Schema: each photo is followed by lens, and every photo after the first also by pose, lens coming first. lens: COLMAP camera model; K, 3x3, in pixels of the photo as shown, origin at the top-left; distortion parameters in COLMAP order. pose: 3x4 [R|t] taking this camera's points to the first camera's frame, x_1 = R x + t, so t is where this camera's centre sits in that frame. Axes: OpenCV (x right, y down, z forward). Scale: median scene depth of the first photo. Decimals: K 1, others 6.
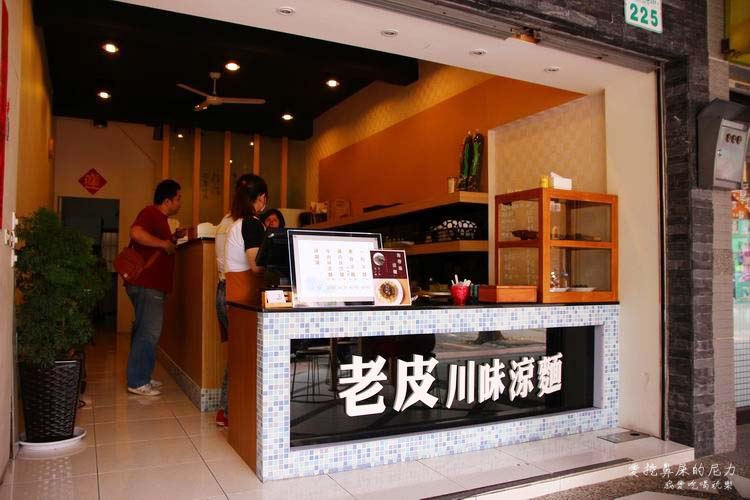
lens RADIAL K [[589.2, 0, 371.2], [0, 589.2, 255.7], [0, 0, 1]] dist [-0.119227, 0.104284]
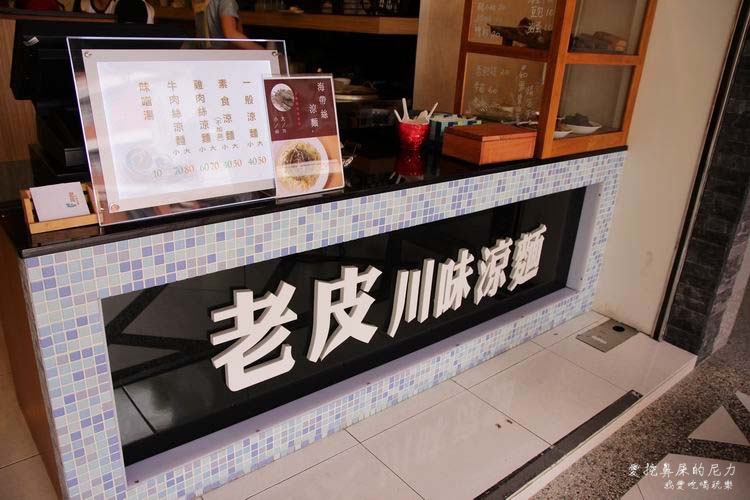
lens RADIAL K [[589.2, 0, 370.2], [0, 589.2, 254.9], [0, 0, 1]] dist [-0.119227, 0.104284]
pose [[0.972016, -0.039829, 0.231513, -0.031642], [-0.059671, 0.911336, 0.407315, -0.072922], [-0.227209, -0.409732, 0.883457, 0.493172]]
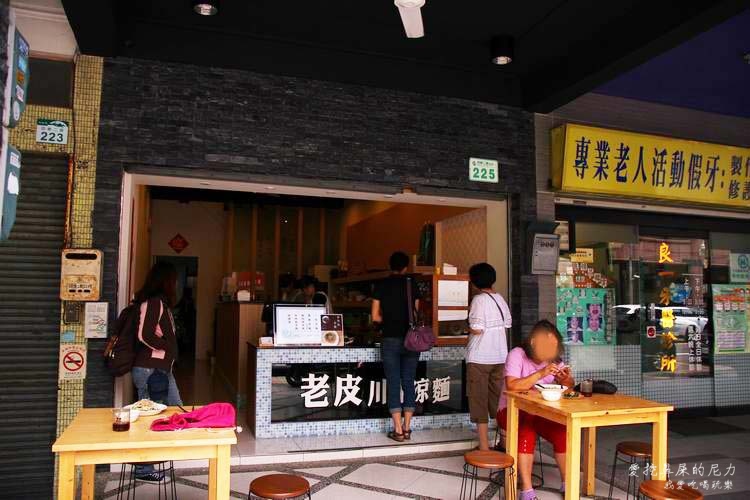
lens RADIAL K [[589.2, 0, 370.2], [0, 589.2, 252.3], [0, 0, 1]] dist [-0.119227, 0.104284]
pose [[0.990463, -0.009435, -0.137456, 0.379619], [0.001607, 0.998376, -0.056947, -0.092714], [0.137770, 0.056183, 0.988869, -0.727142]]
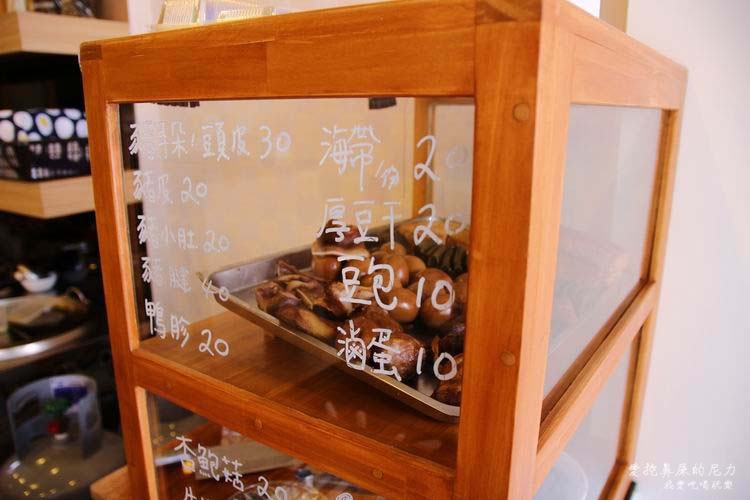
lens RADIAL K [[589.2, 0, 375.8], [0, 589.2, 261.4], [0, 0, 1]] dist [-0.119227, 0.104284]
pose [[0.875351, -0.128251, 0.466168, 0.245833], [-0.007111, 0.960657, 0.277646, -0.110246], [-0.483436, -0.246352, 0.840000, 1.008881]]
